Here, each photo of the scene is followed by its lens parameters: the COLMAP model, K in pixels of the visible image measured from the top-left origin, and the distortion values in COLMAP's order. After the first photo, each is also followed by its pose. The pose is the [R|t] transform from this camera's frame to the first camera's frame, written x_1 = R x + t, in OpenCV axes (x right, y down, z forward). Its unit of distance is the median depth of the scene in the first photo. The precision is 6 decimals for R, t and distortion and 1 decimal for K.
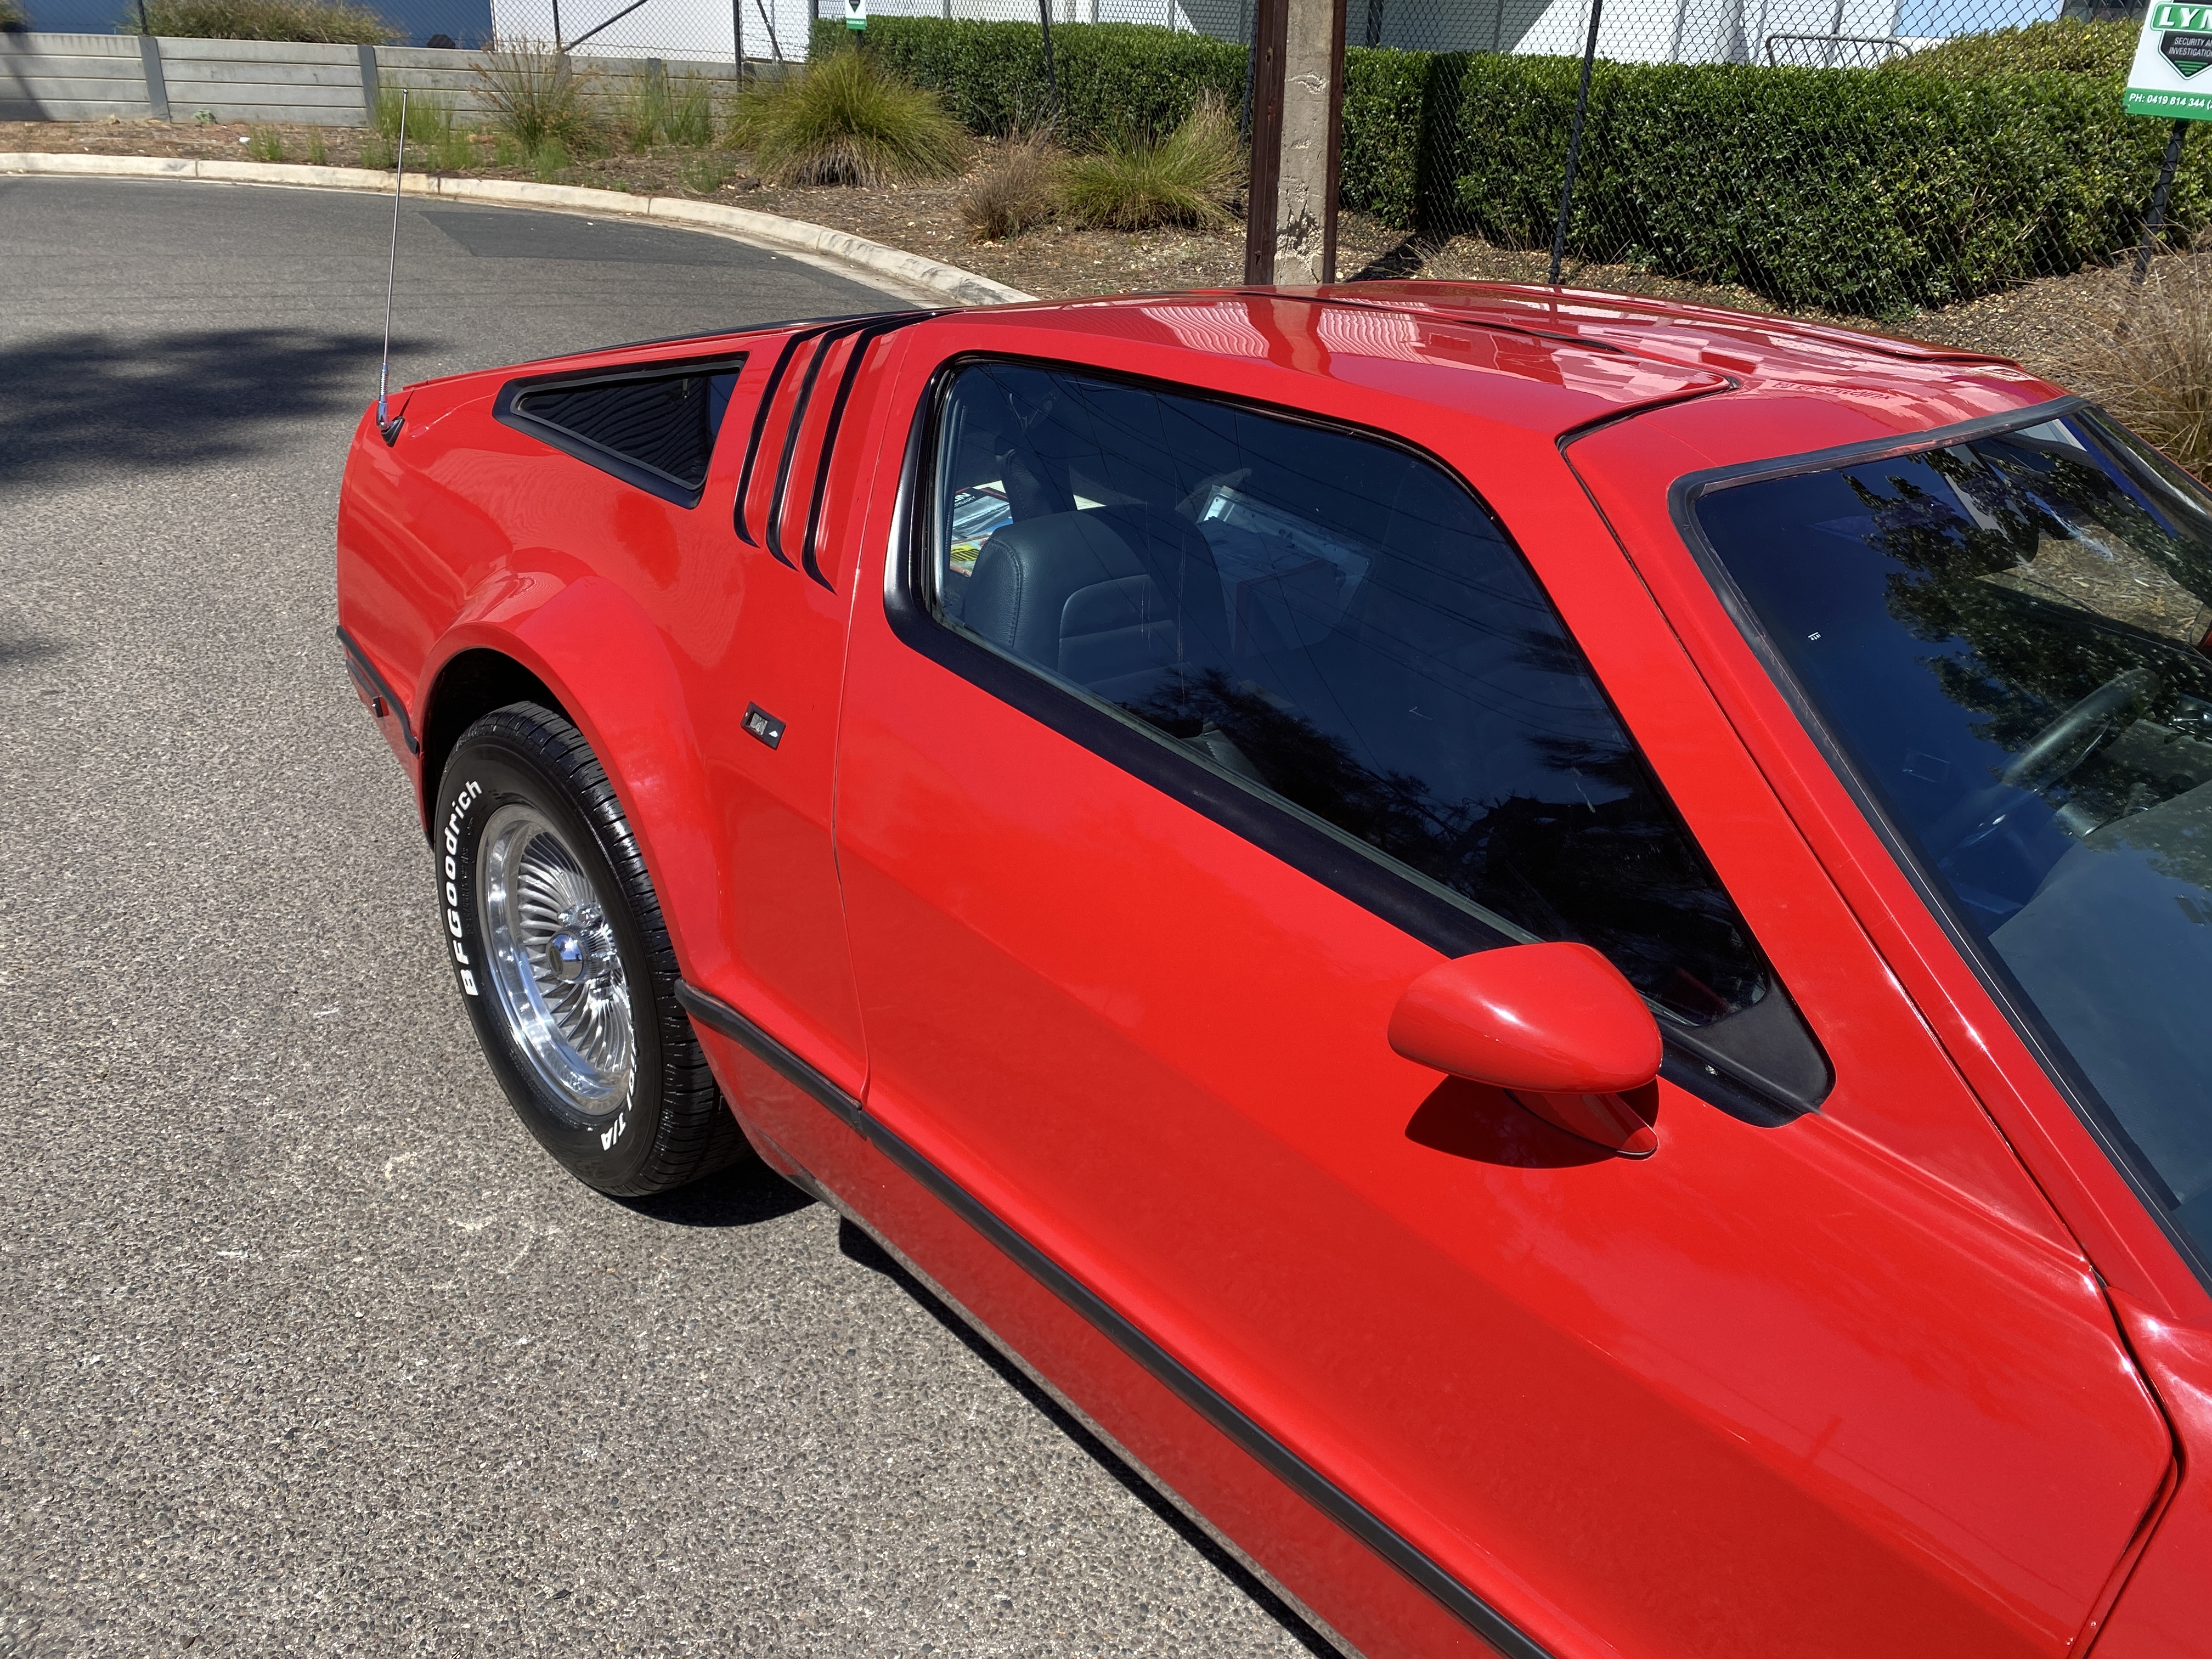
lens RADIAL K [[1698.6, 0, 1153.5], [0, 1698.6, 855.4], [0, 0, 1]] dist [0.005691, -0.006746]
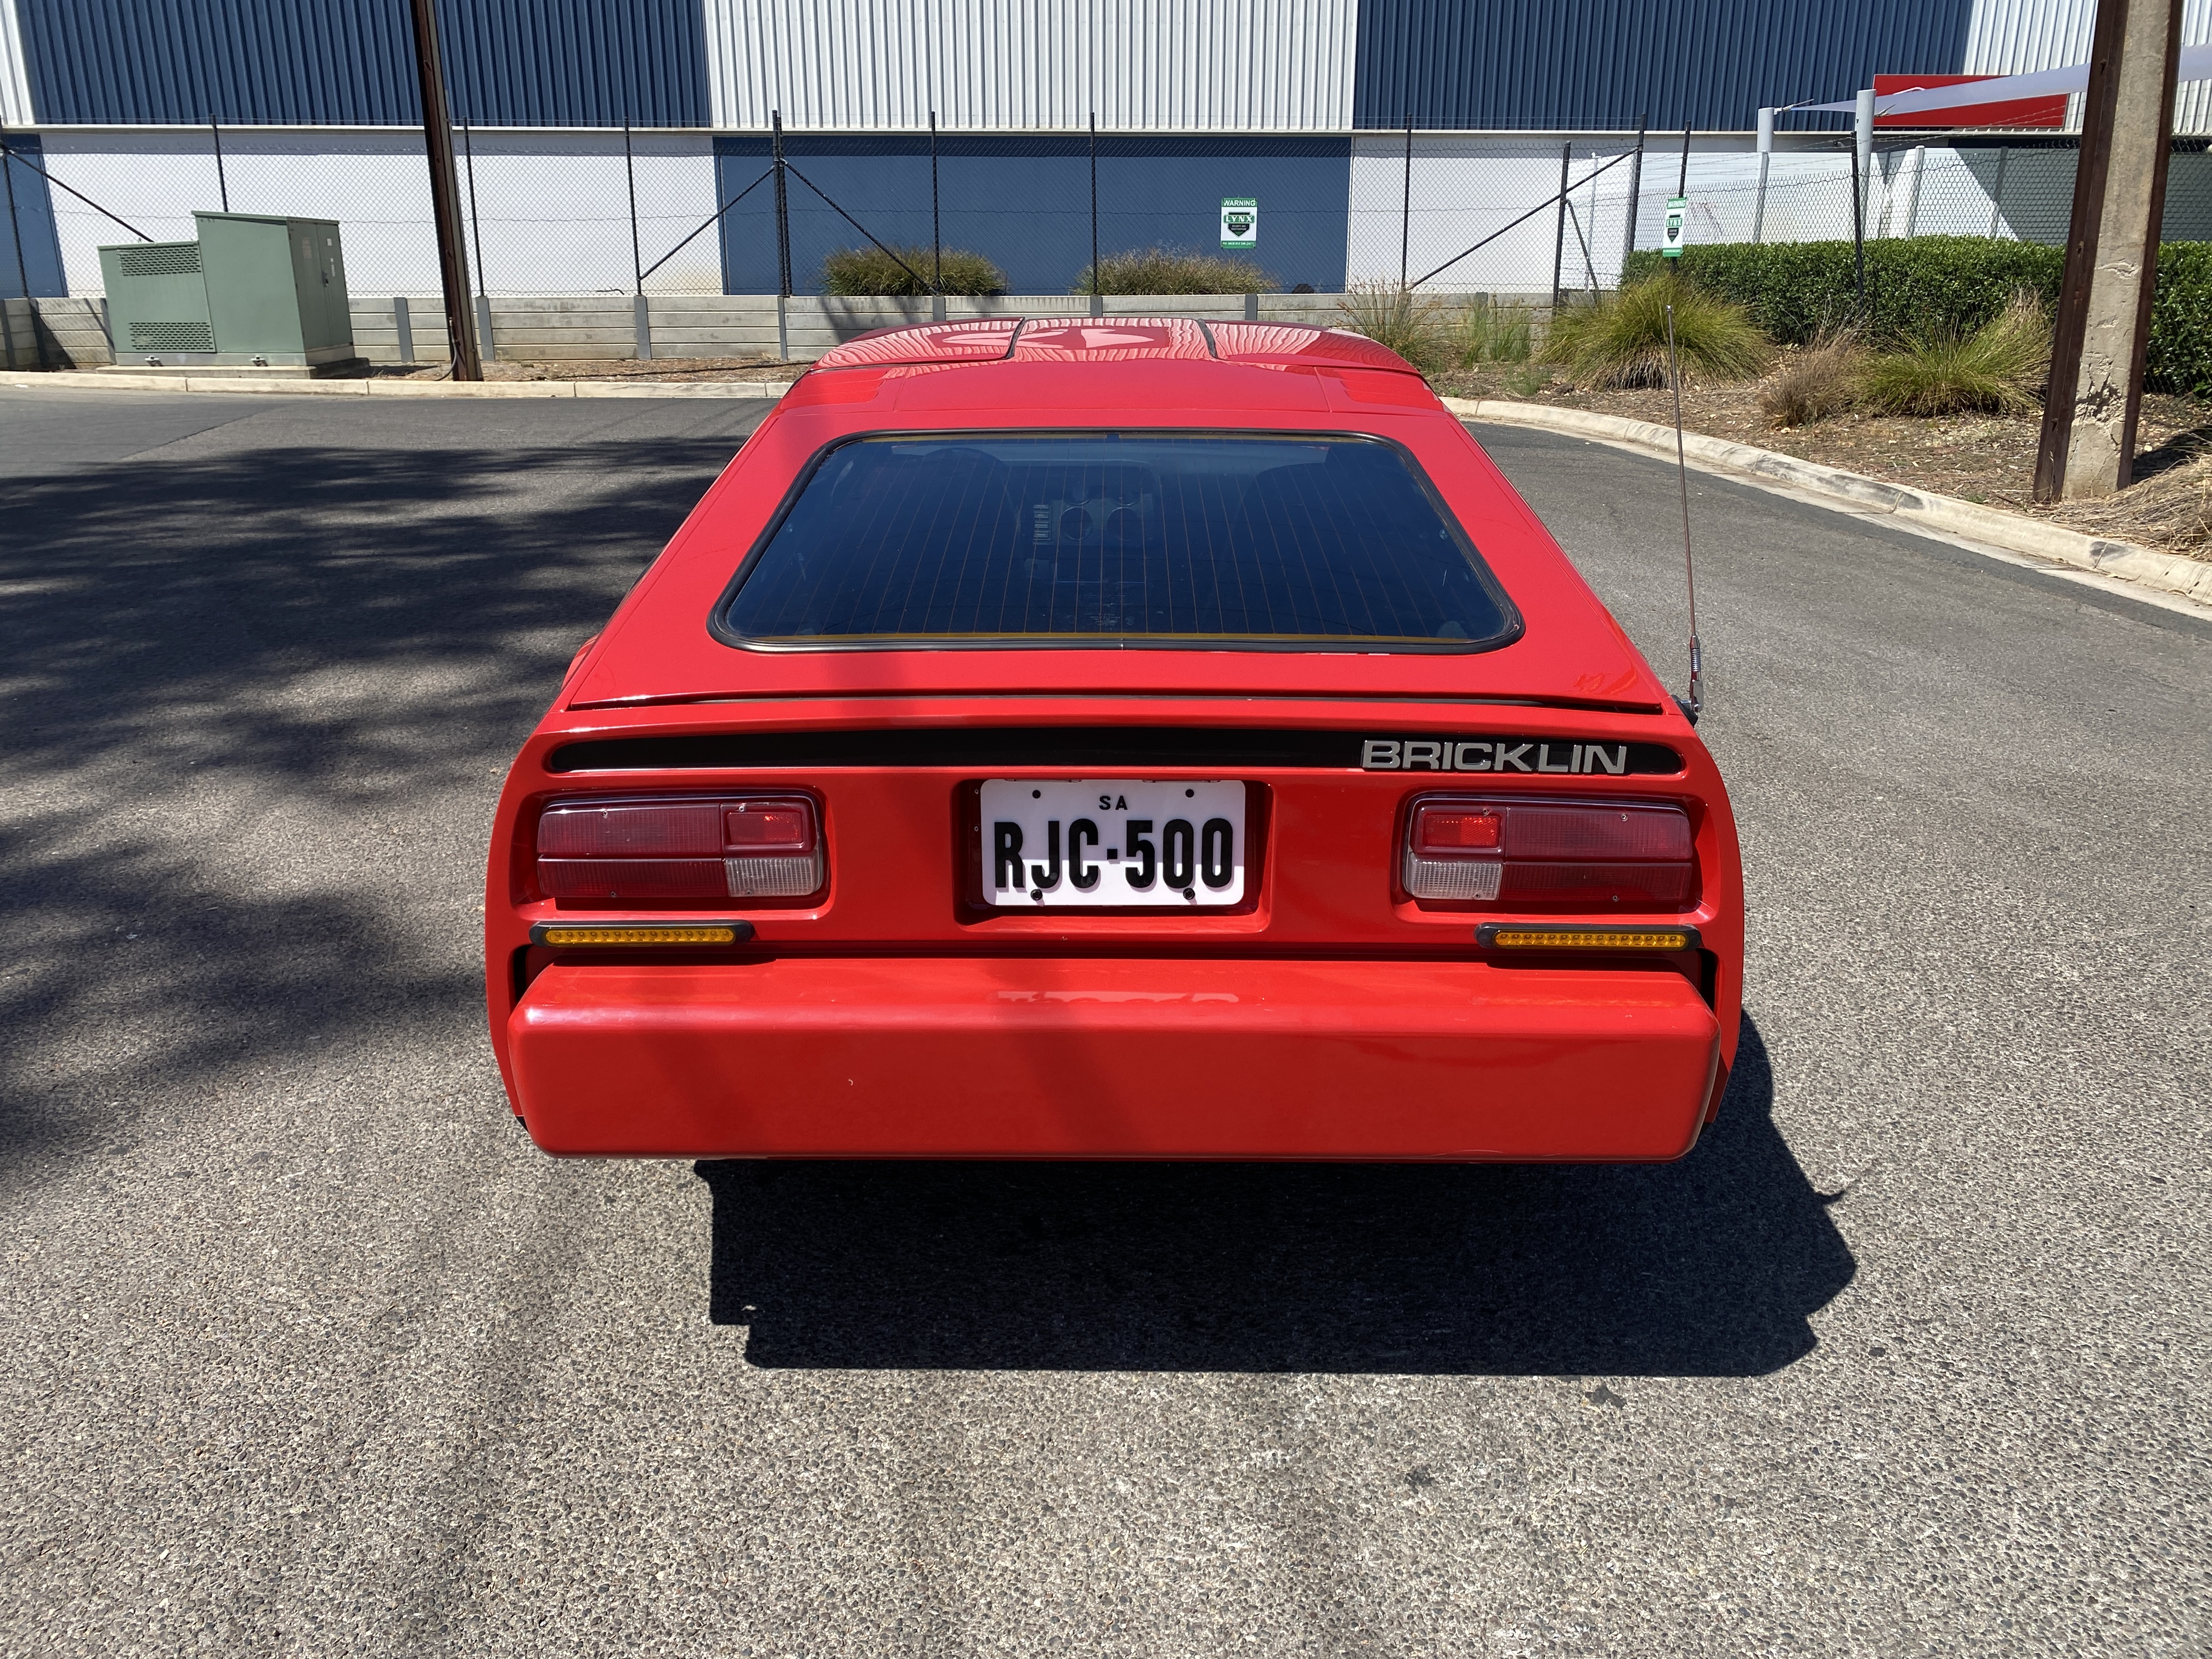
lens RADIAL K [[1698.6, 0, 1109.2], [0, 1698.6, 822.5], [0, 0, 1]] dist [0.005691, -0.006746]
pose [[0.898893, 0.084666, -0.429911, 0.004166], [-0.143388, 0.983971, -0.106024, 0.064839], [0.414044, 0.156948, 0.896624, -0.120995]]
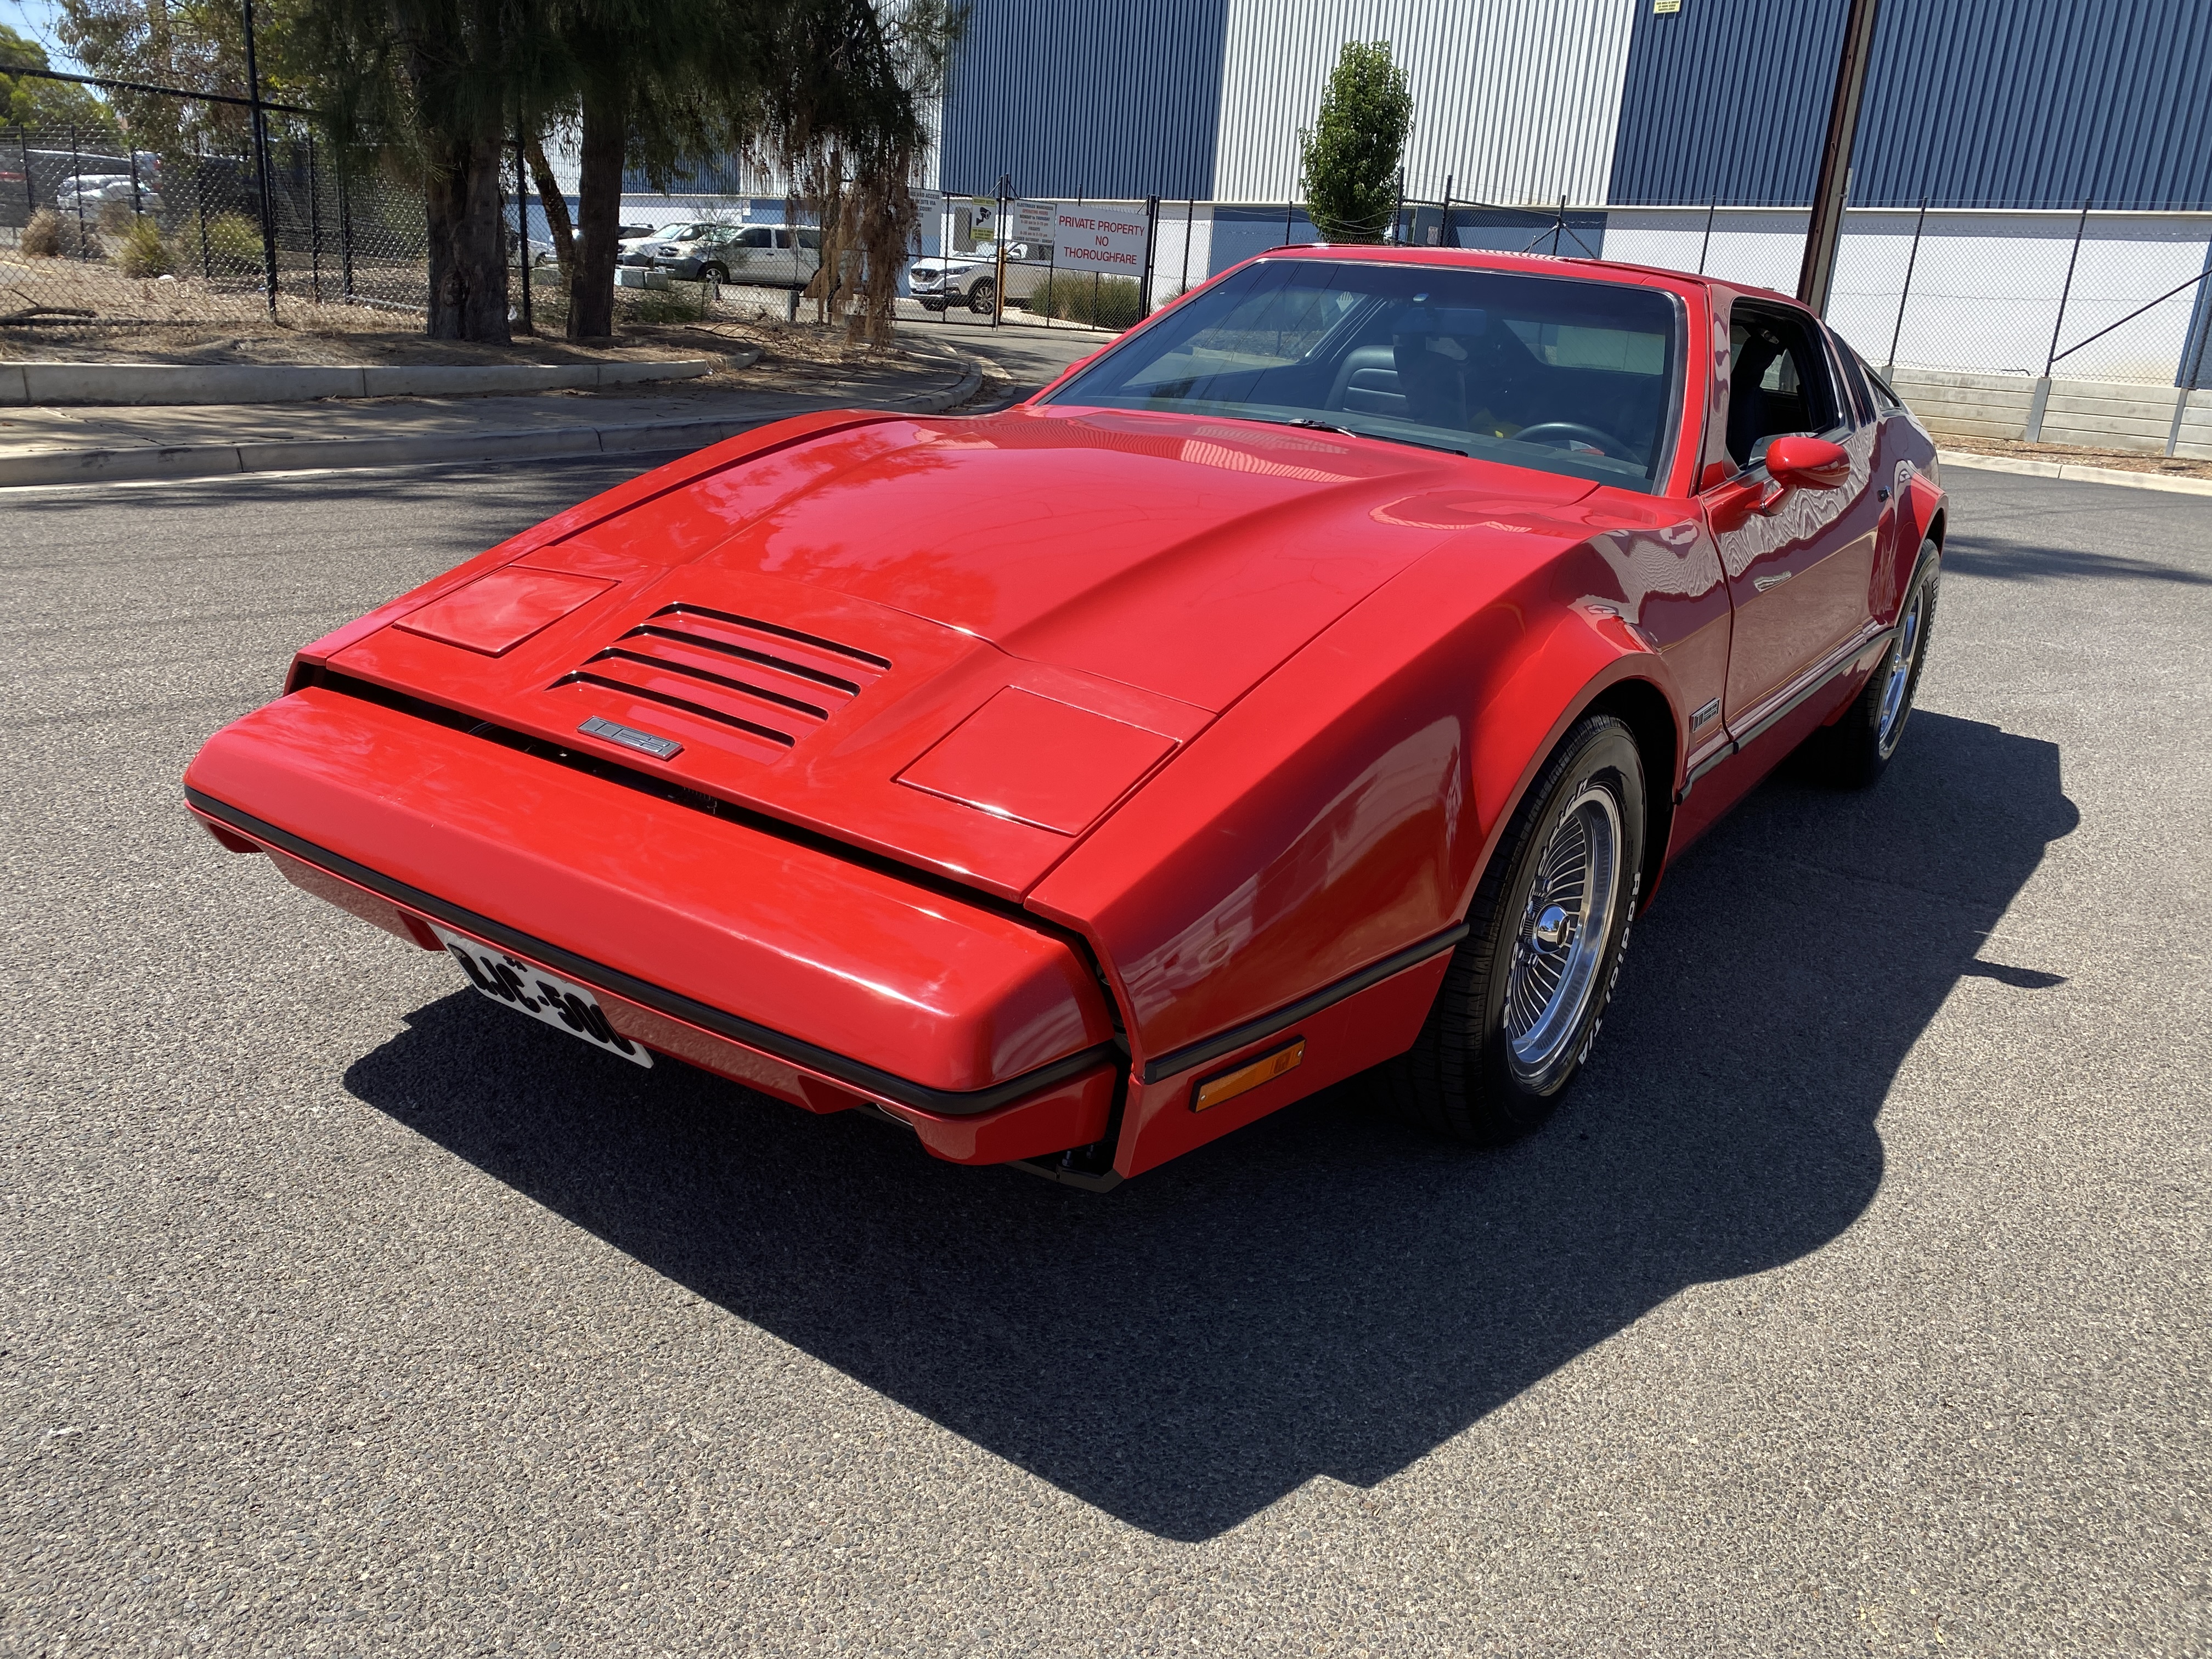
lens RADIAL K [[1698.6, 0, 1105.8], [0, 1698.6, 826.4], [0, 0, 1]] dist [0.005691, -0.006746]
pose [[0.185661, 0.258104, -0.948110, 1.406246], [-0.470046, 0.870655, 0.144973, -0.157370], [0.862894, 0.418740, 0.282967, 0.531848]]
